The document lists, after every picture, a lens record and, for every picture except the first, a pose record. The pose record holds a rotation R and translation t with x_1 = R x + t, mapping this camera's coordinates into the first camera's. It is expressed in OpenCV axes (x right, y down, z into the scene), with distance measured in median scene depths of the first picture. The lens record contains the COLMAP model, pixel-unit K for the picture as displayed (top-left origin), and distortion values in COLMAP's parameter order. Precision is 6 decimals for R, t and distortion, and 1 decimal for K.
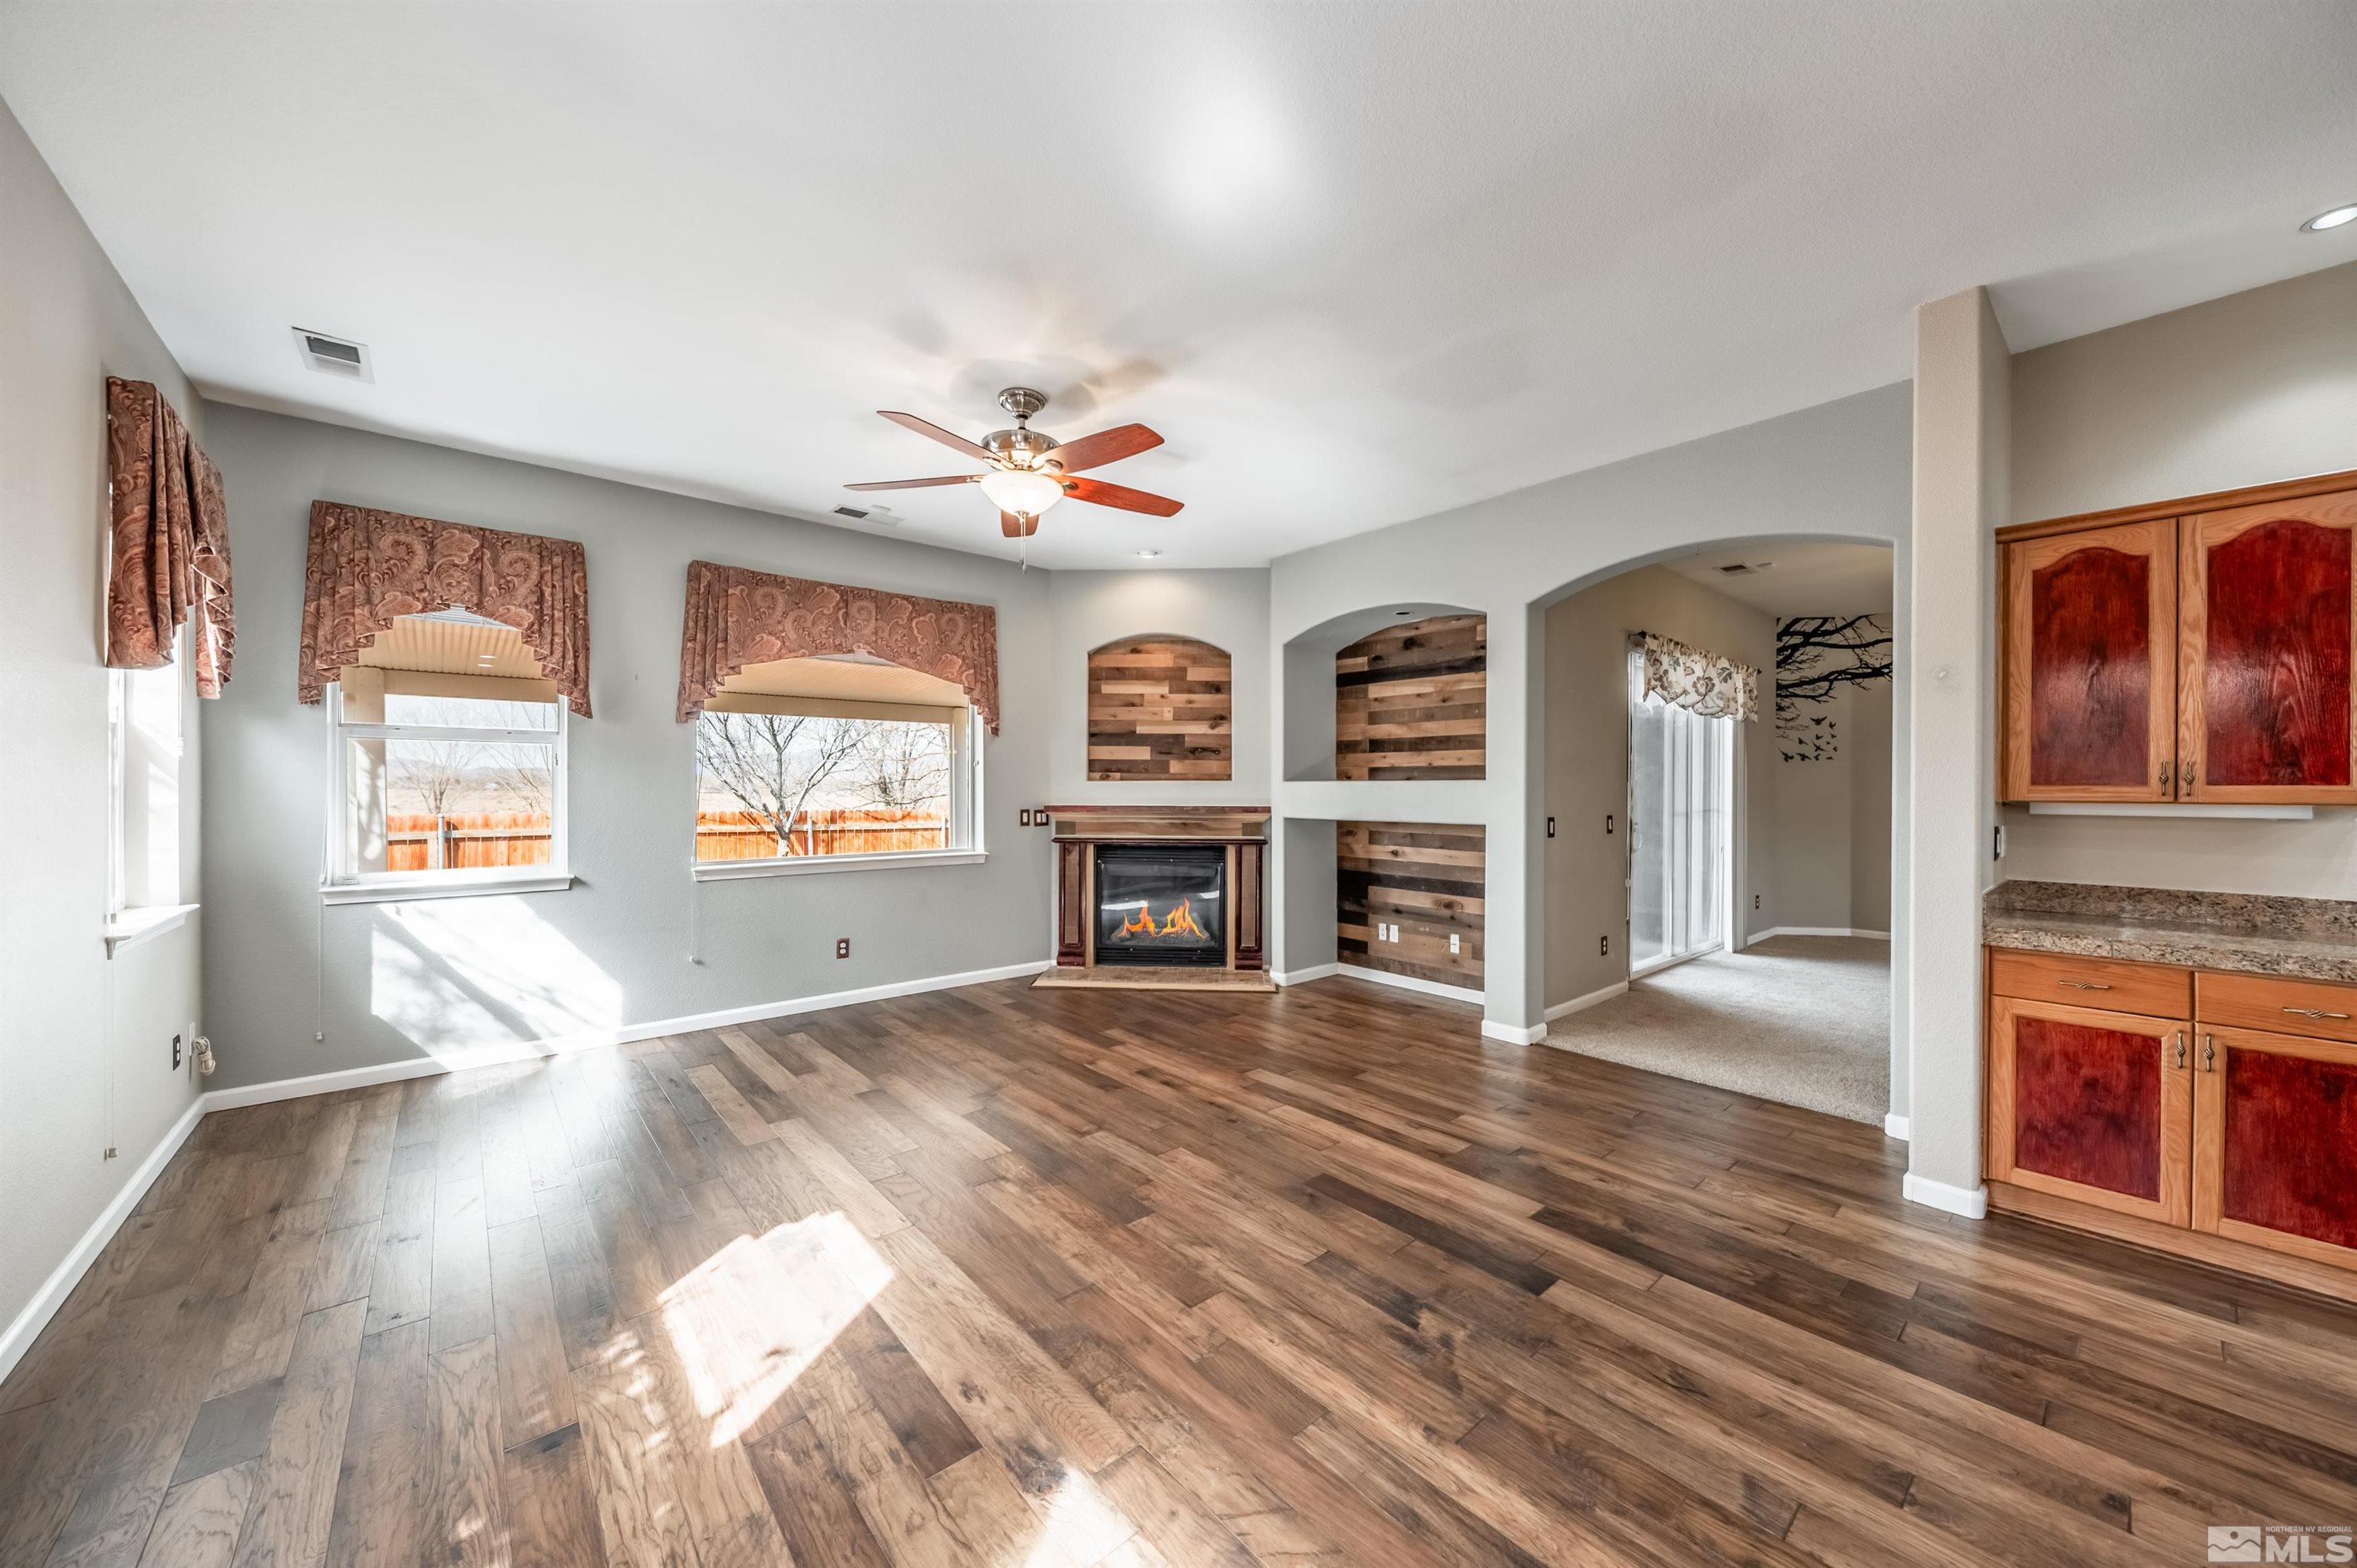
lens RADIAL K [[810.1, 0, 1171.0], [0, 810.1, 792.1], [0, 0, 1]] dist [0.011367, -0.003935]
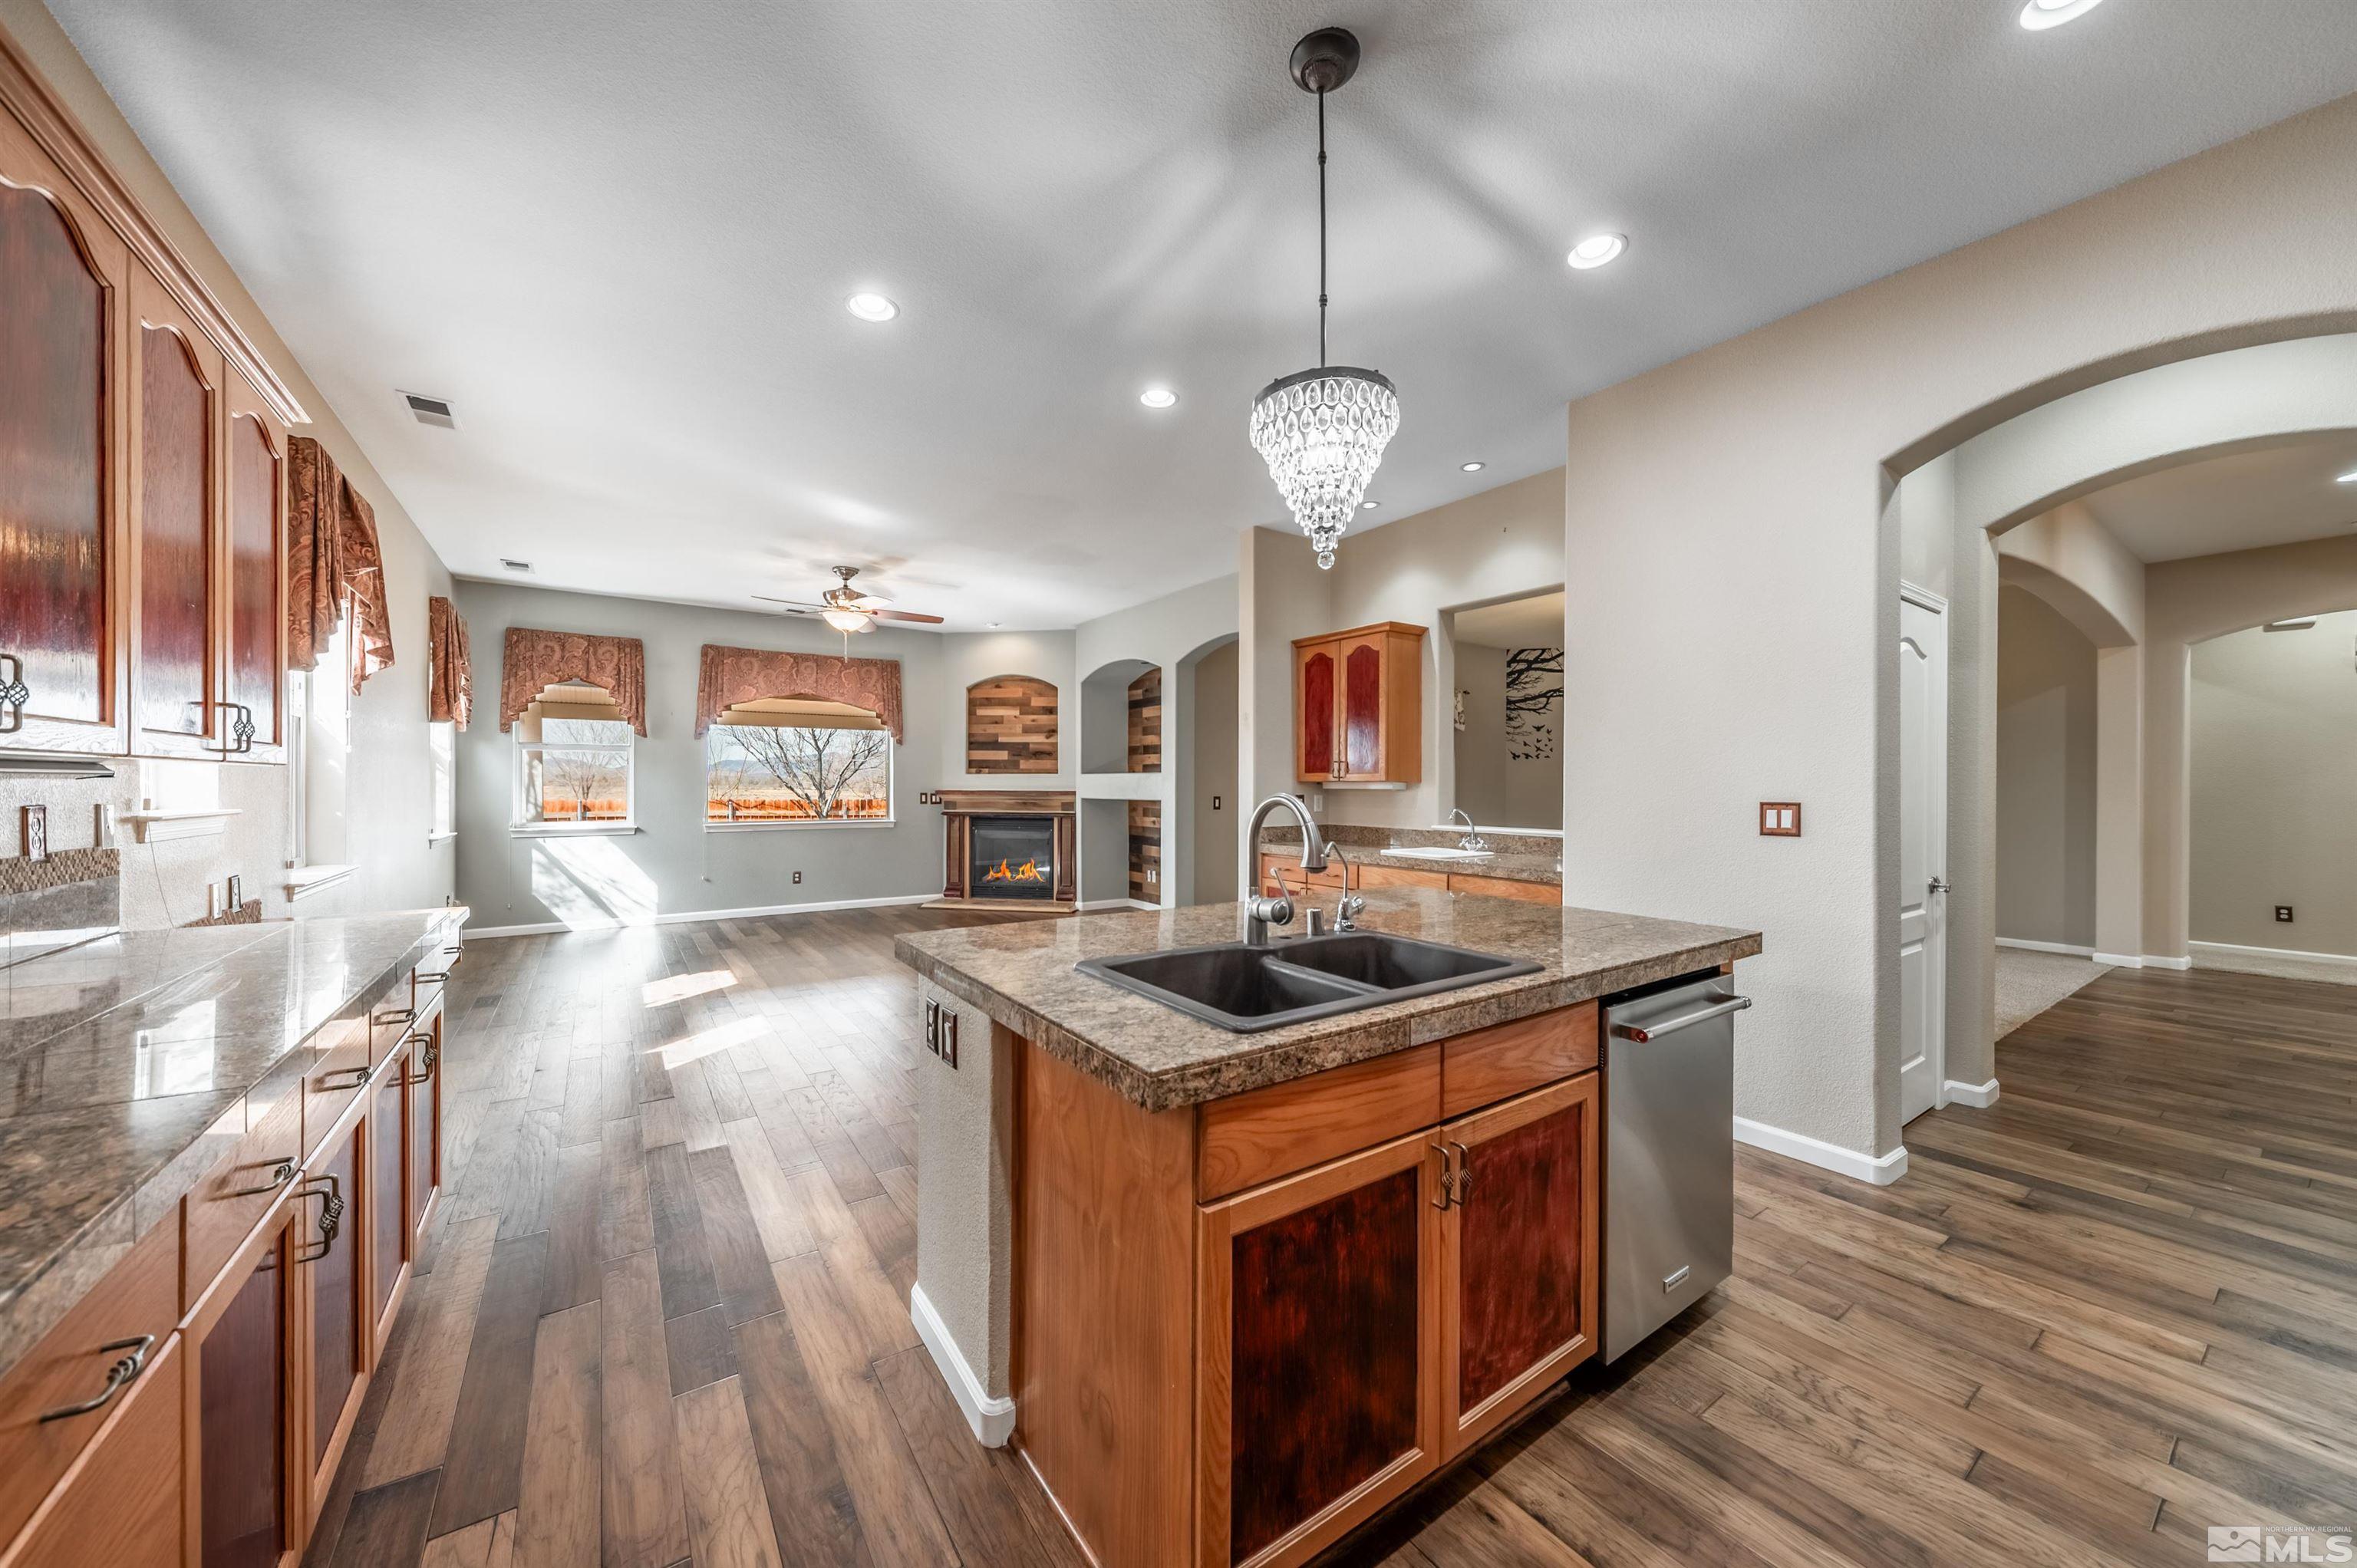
lens RADIAL K [[811.5, 0, 1166.4], [0, 811.5, 788.6], [0, 0, 1]] dist [0.002935, 0.000017]
pose [[0.993506, 0.001122, -0.113778, 0.460400], [-0.001248, 0.999999, -0.001037, 0.015059], [0.113777, 0.001172, 0.993506, -0.469858]]
